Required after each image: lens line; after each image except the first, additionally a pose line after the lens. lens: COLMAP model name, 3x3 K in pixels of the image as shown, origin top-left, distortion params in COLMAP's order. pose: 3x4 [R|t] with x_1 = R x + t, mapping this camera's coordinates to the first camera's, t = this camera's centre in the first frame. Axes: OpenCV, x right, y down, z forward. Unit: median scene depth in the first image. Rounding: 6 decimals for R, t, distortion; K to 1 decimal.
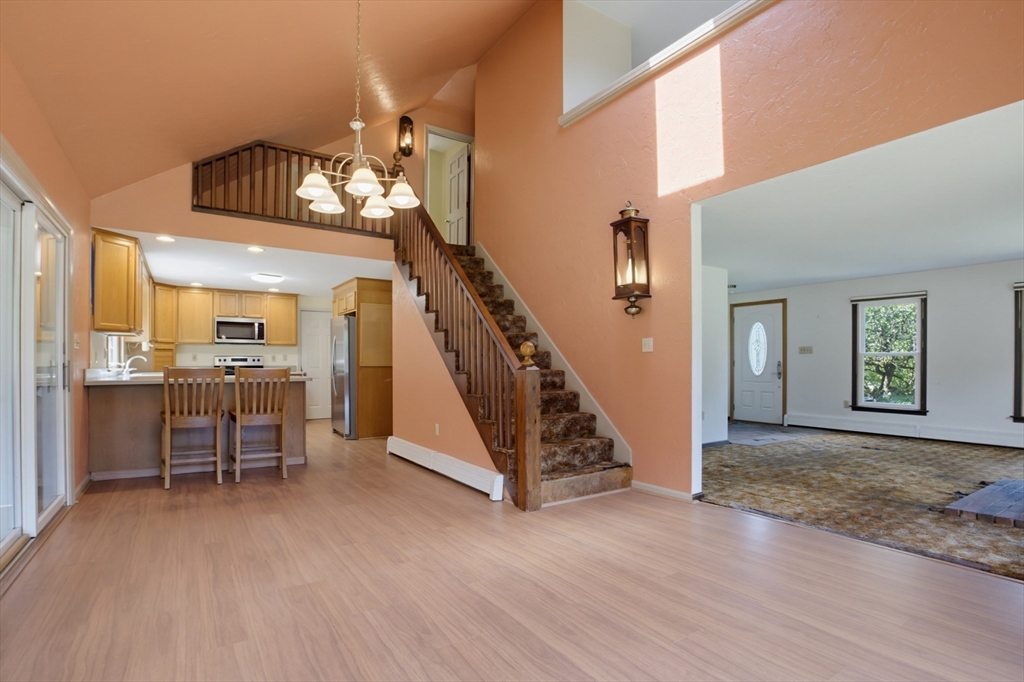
lens RADIAL K [[506.2, 0, 519.6], [0, 506.2, 360.2], [0, 0, 1]] dist [-0.030491, 0.001025]
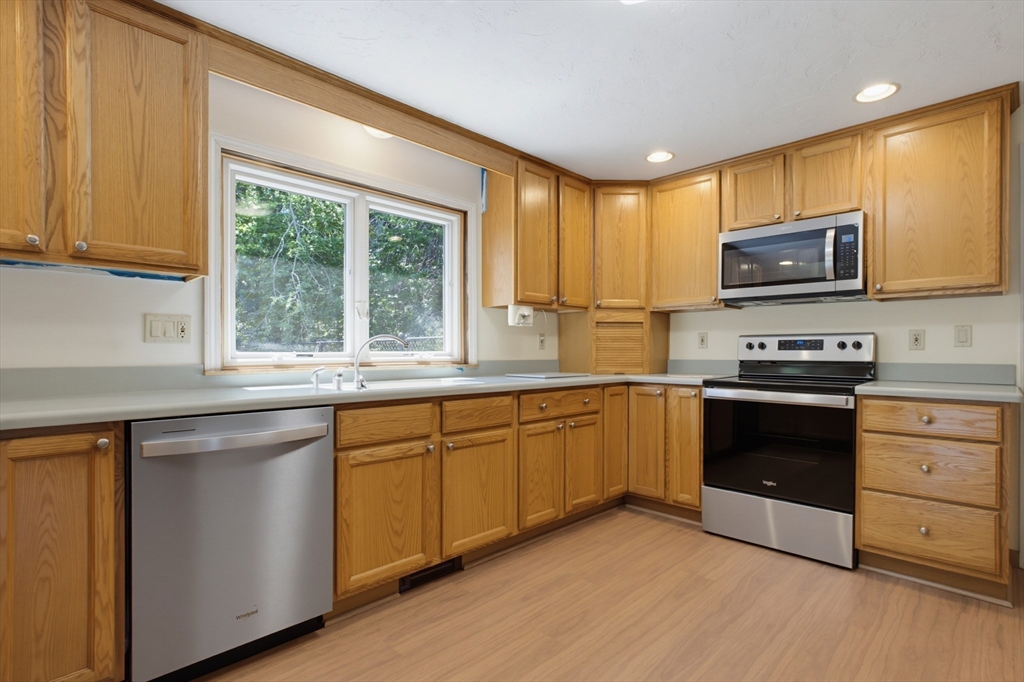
lens RADIAL K [[494.6, 0, 526.7], [0, 494.6, 353.8], [0, 0, 1]] dist [0.000150, 0.000539]
pose [[0.200787, 0.006400, -0.979614, -0.264954], [0.001003, 0.999977, 0.006739, 0.003243], [0.979634, -0.002336, 0.200776, 0.778344]]
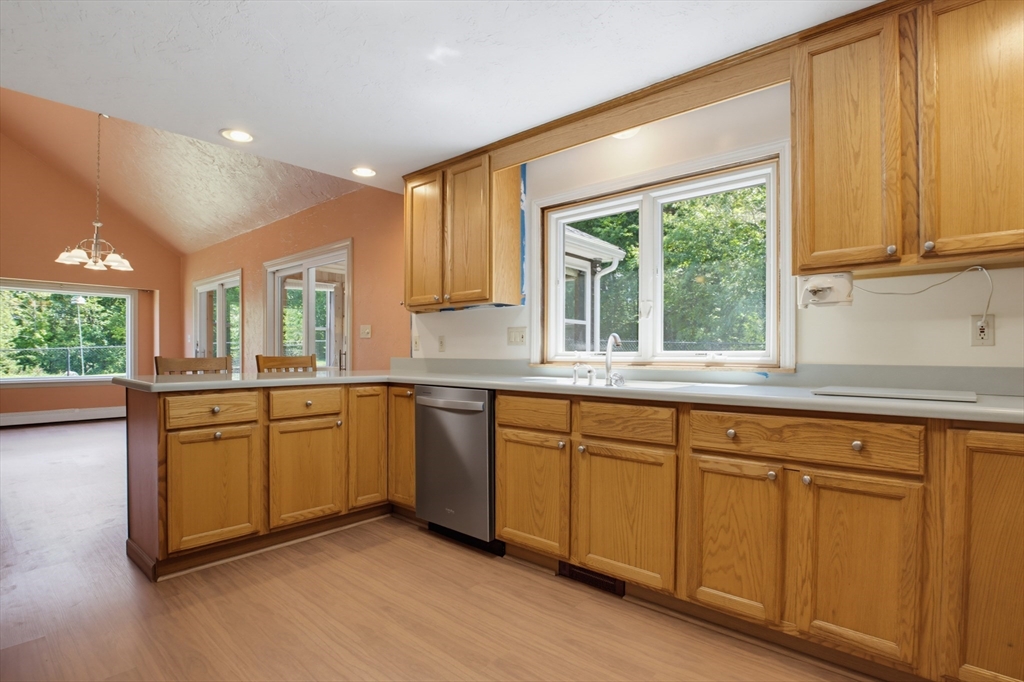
lens RADIAL K [[506.2, 0, 519.6], [0, 506.2, 360.2], [0, 0, 1]] dist [-0.030491, 0.001025]
pose [[-0.965395, -0.000787, -0.260790, -0.446257], [-0.002877, 0.999967, 0.007632, 0.007835], [0.260776, 0.008118, -0.965365, 1.047773]]
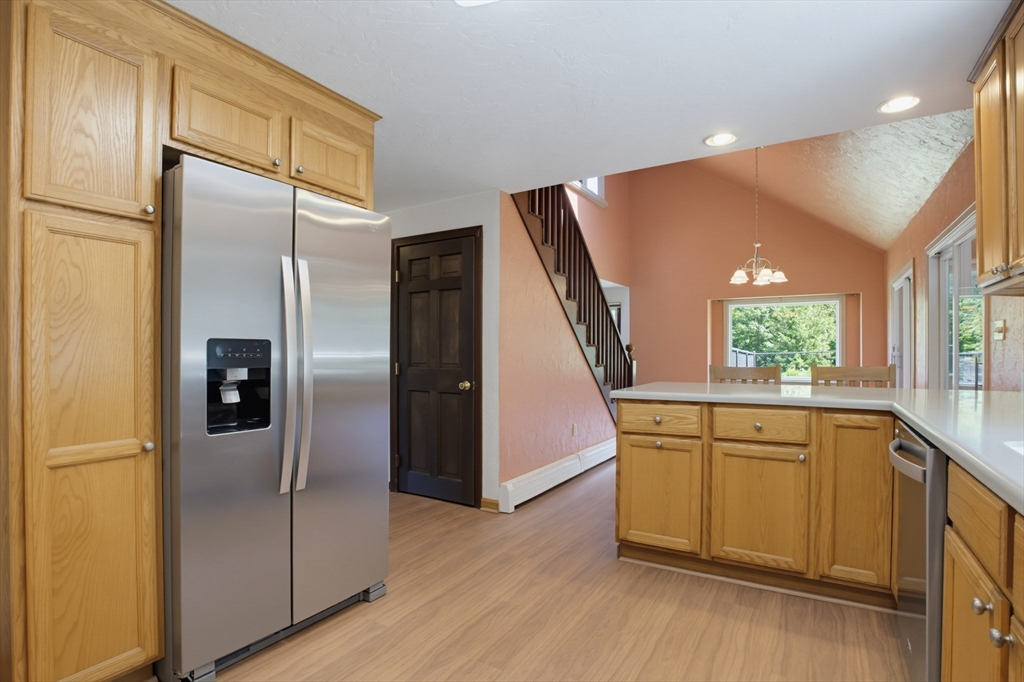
lens RADIAL K [[506.2, 0, 519.6], [0, 506.2, 360.2], [0, 0, 1]] dist [-0.030491, 0.001025]
pose [[-0.429843, -0.011540, 0.902830, -0.594589], [-0.001426, 0.999926, 0.012102, -0.000480], [-0.902902, 0.003915, -0.429828, 0.925923]]
